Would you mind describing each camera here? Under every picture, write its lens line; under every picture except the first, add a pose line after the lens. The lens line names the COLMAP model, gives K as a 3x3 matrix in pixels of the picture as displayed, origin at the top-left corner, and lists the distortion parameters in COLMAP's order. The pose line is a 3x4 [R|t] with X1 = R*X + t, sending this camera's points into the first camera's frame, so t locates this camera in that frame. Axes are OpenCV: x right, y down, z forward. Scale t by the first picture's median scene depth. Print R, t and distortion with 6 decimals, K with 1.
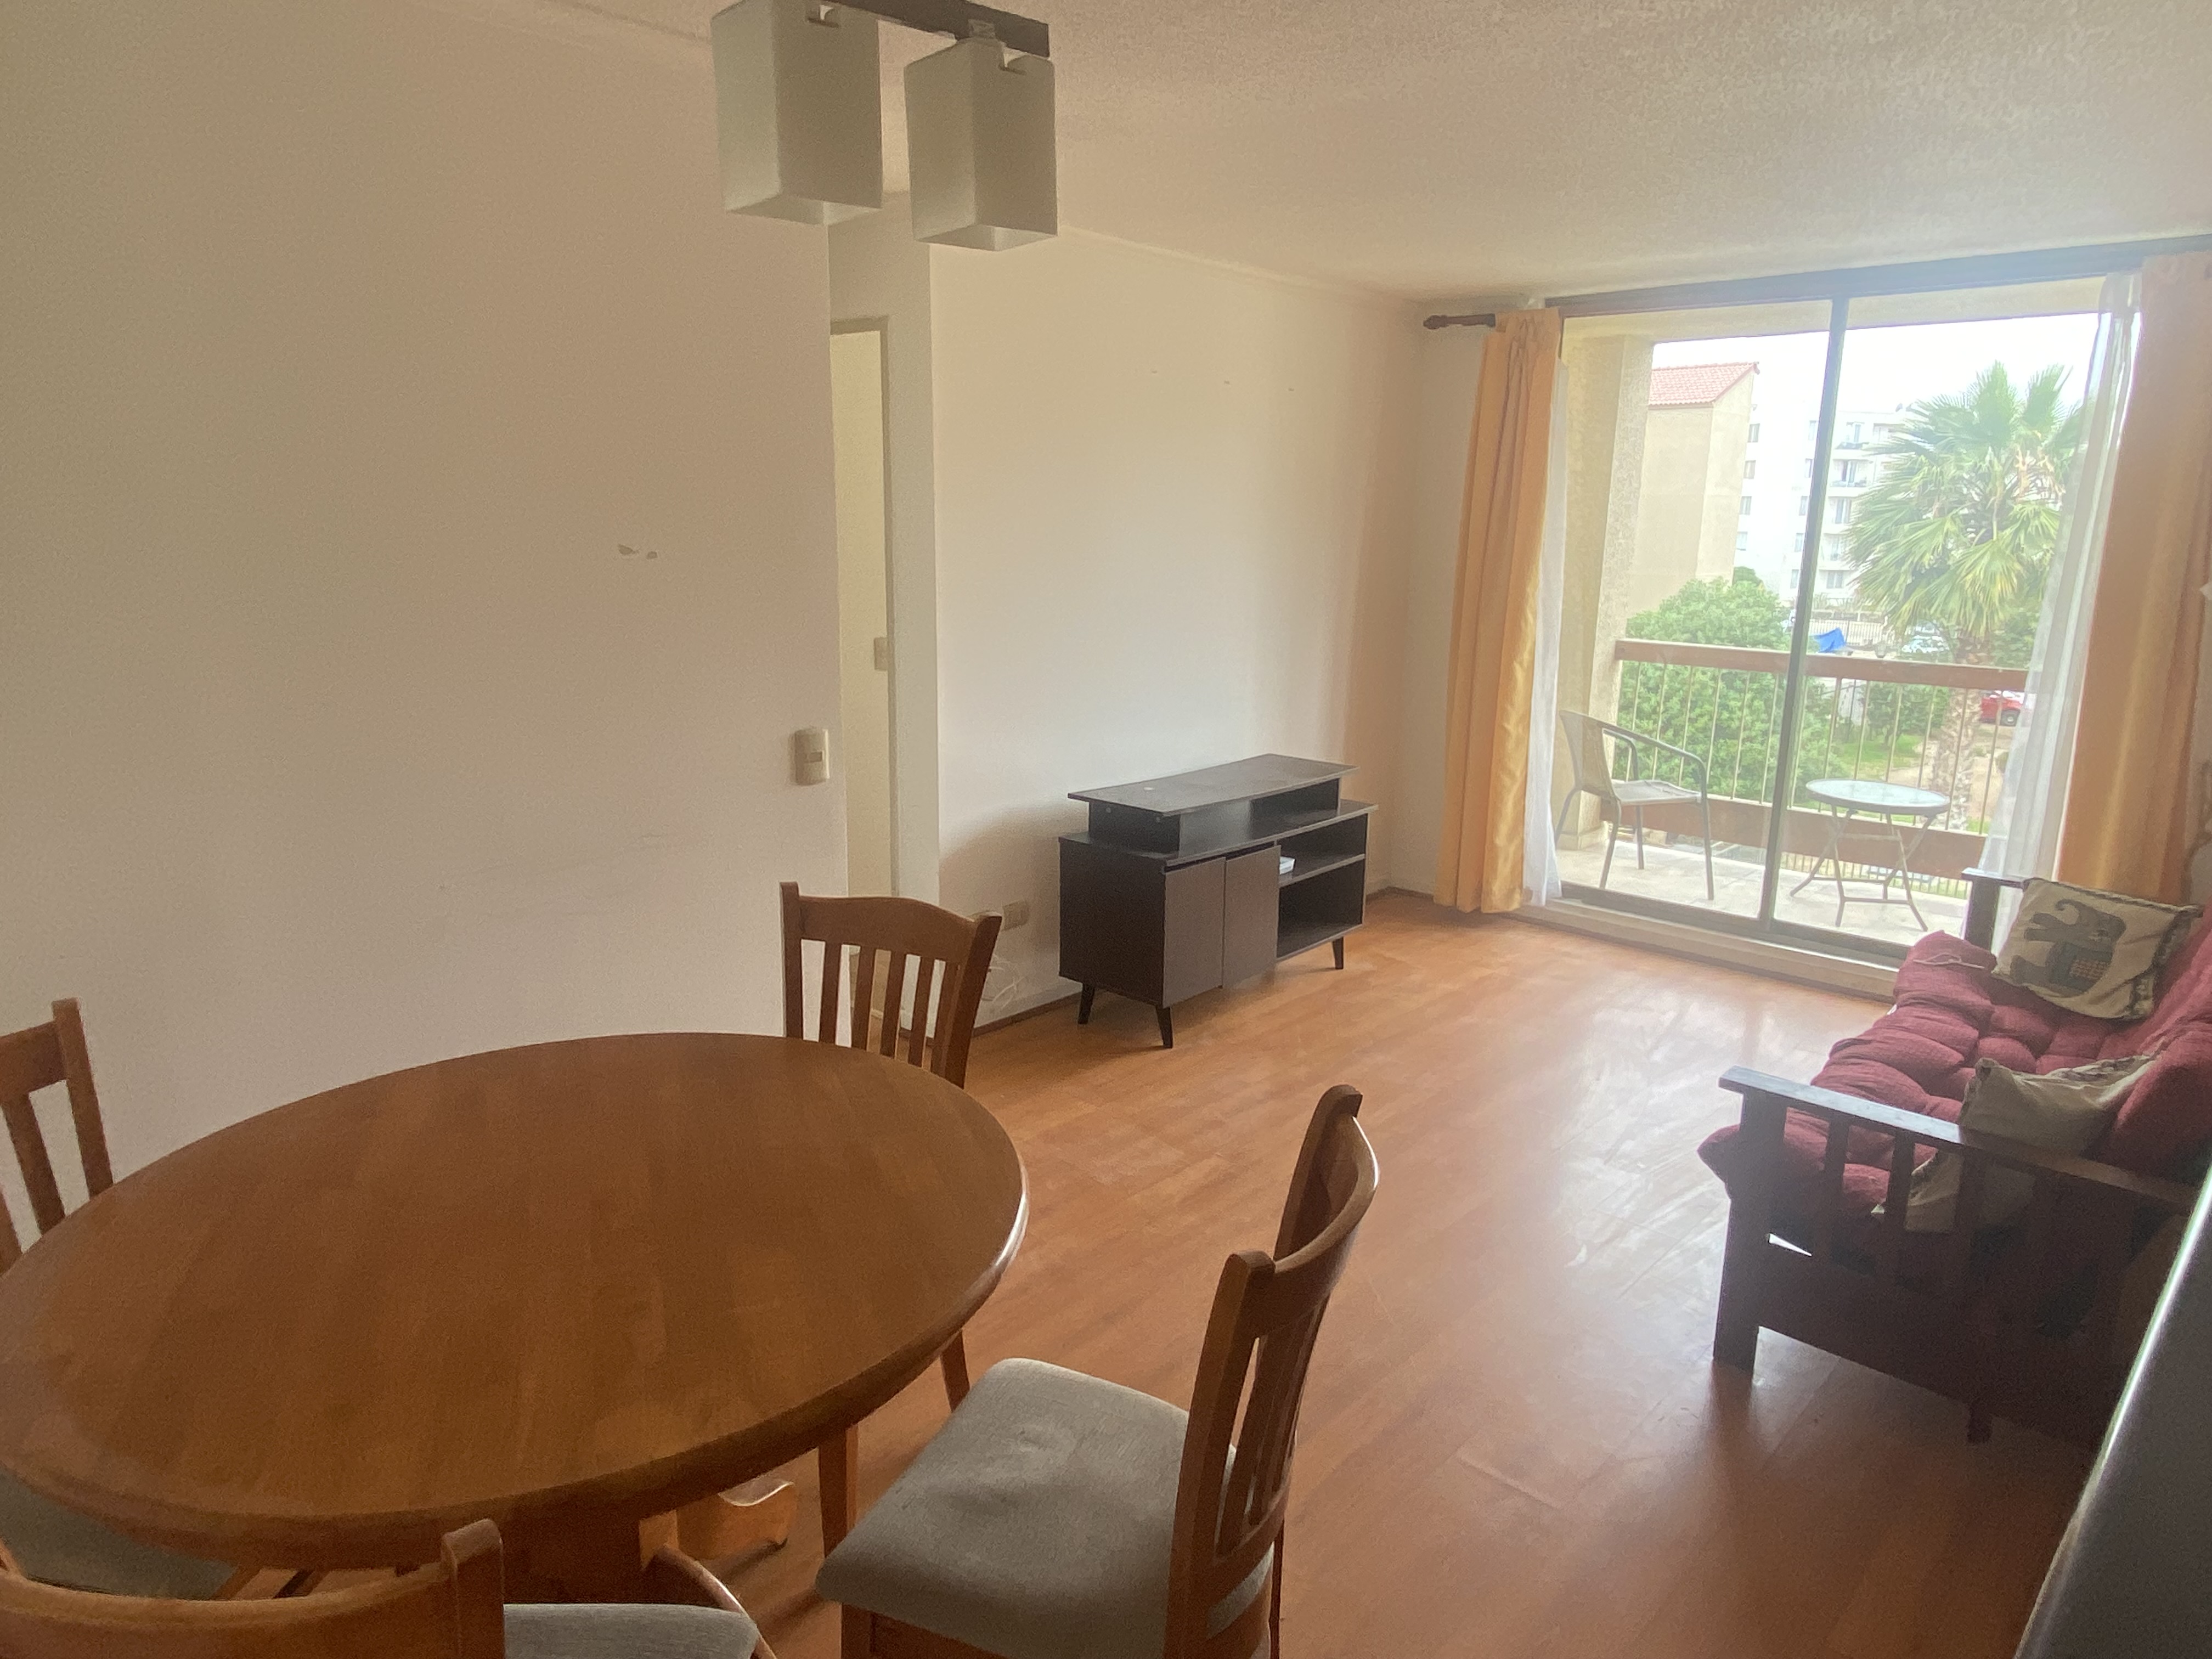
lens RADIAL K [[1400.1, 0, 1104.0], [0, 1400.1, 831.6], [0, 0, 1]] dist [-0.002062, -0.000346]
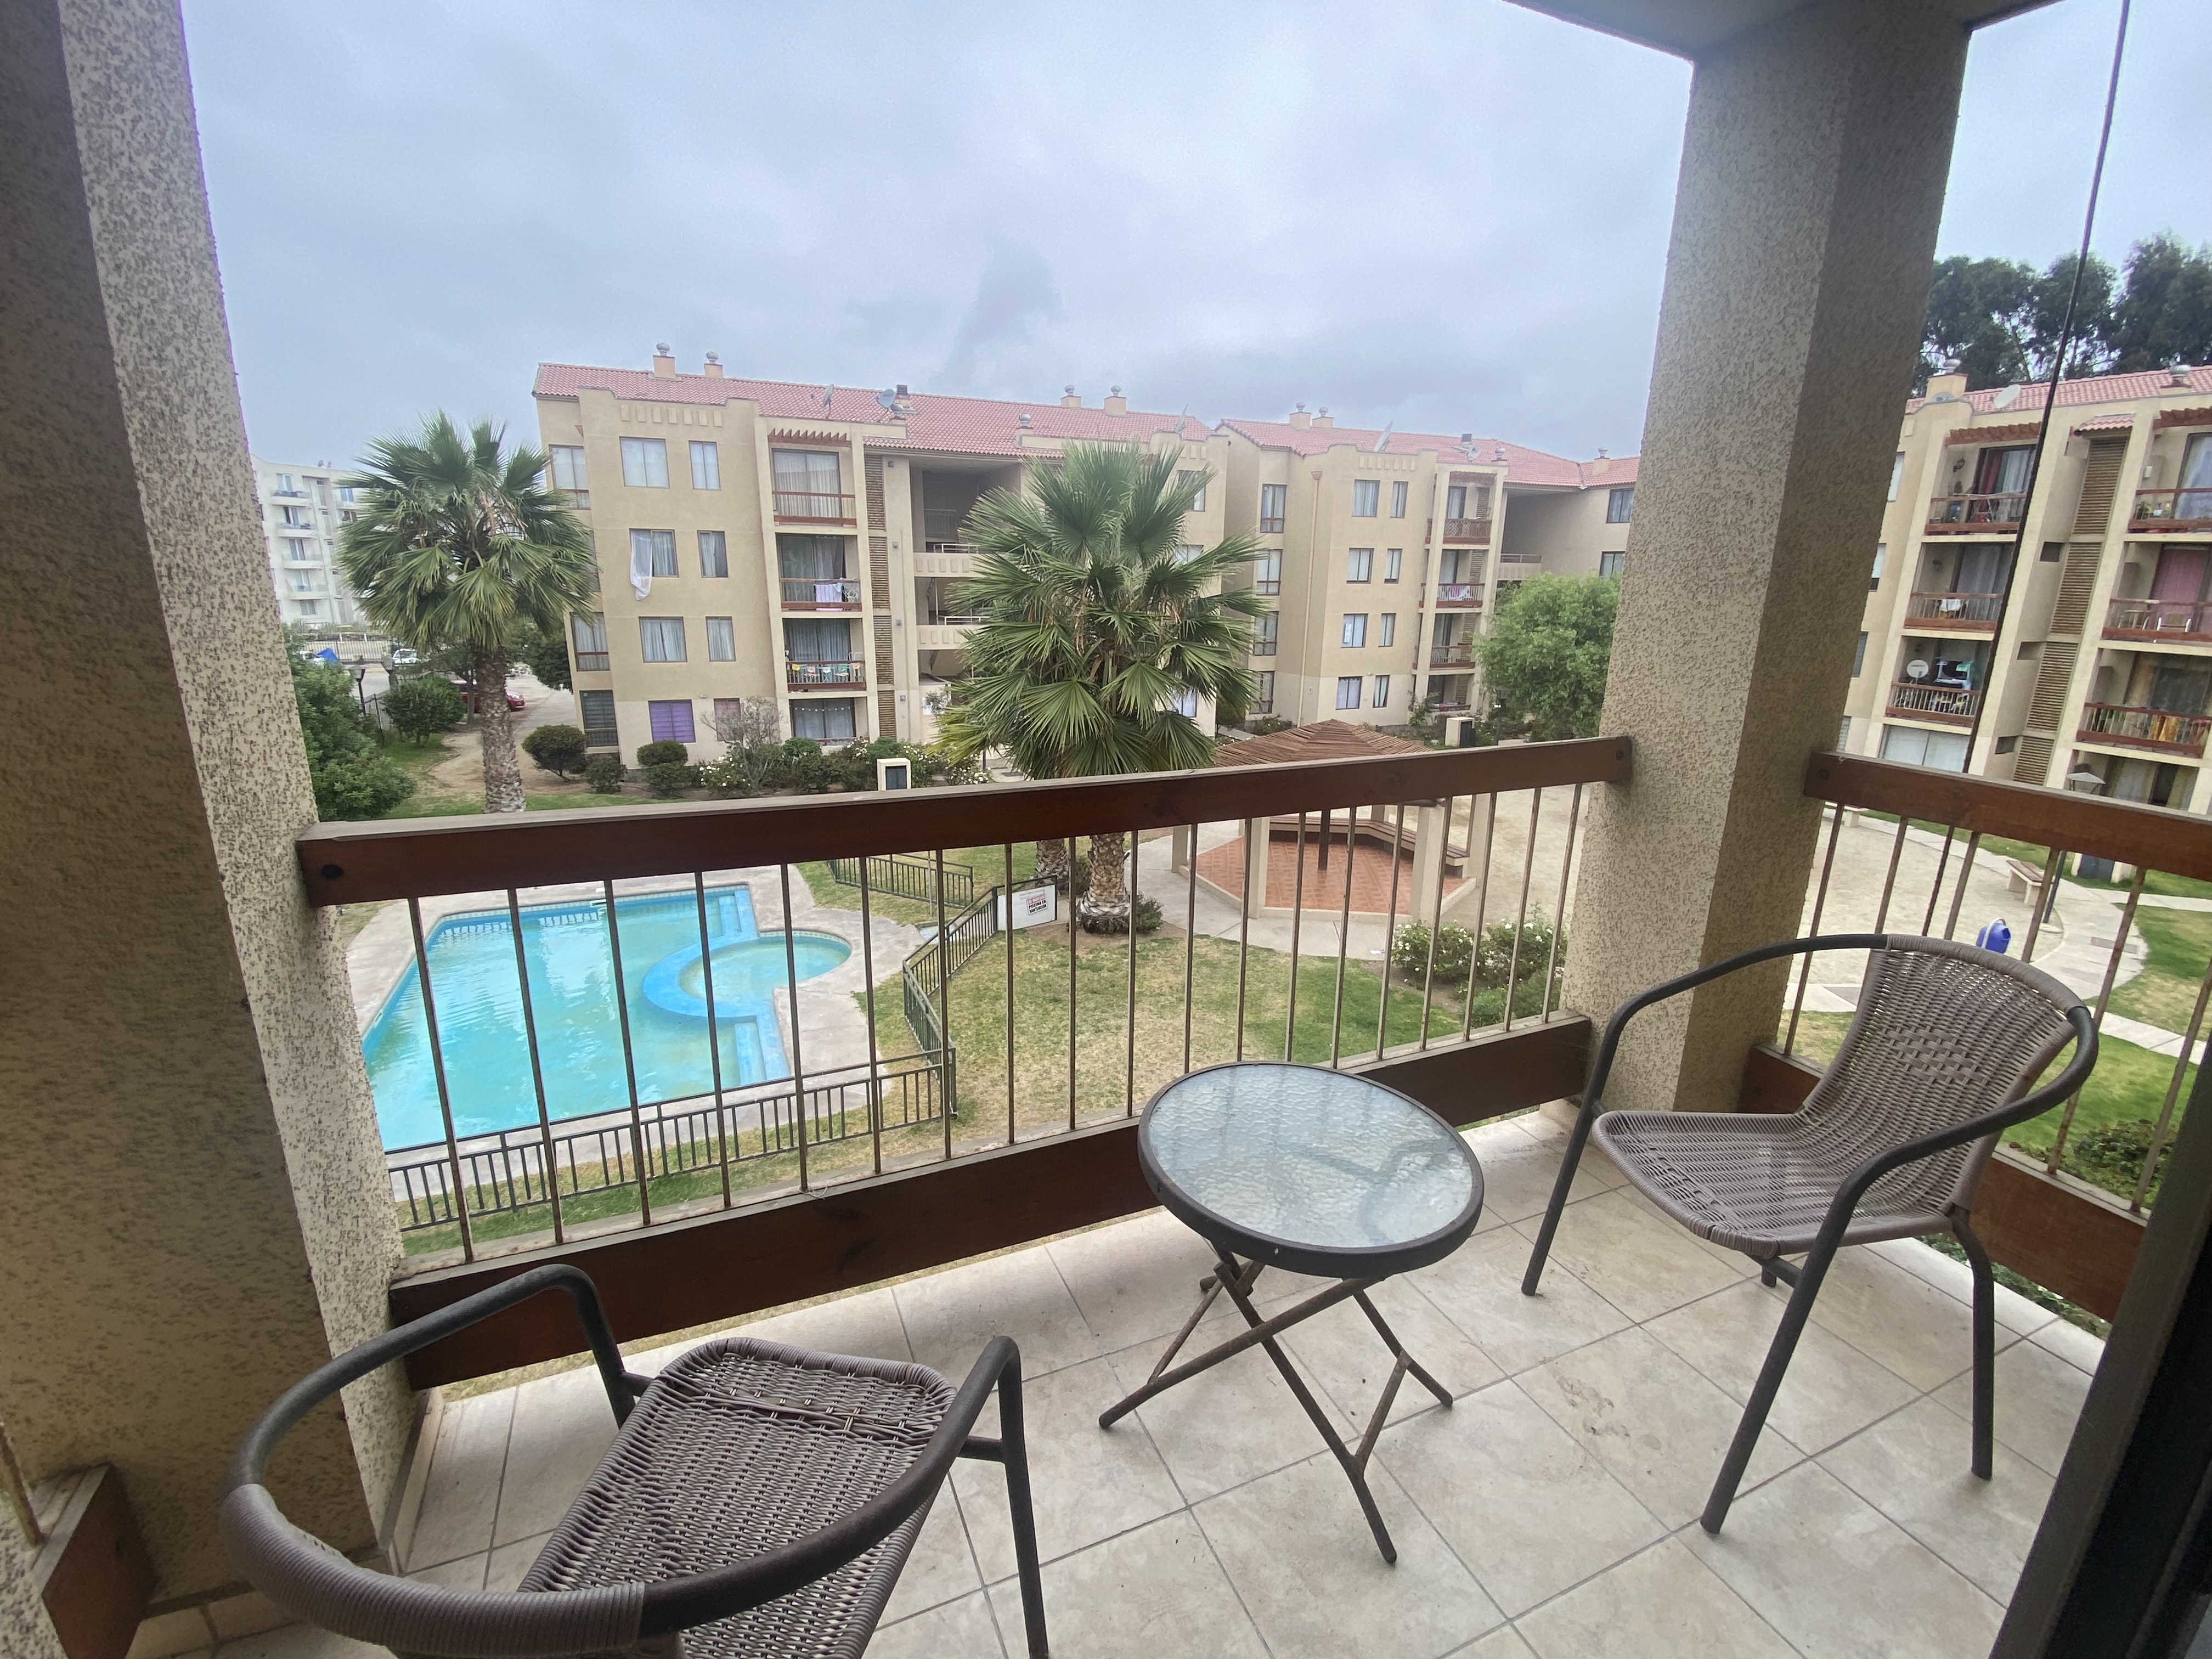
lens RADIAL K [[982.8, 0, 1103.6], [0, 982.8, 821.2], [0, 0, 1]] dist [-0.019838, -0.000252]
pose [[0.398555, -0.232495, 0.887187, 0.066267], [0.193412, 0.966888, 0.166494, -0.035344], [-0.896519, 0.105236, 0.430325, 0.195223]]
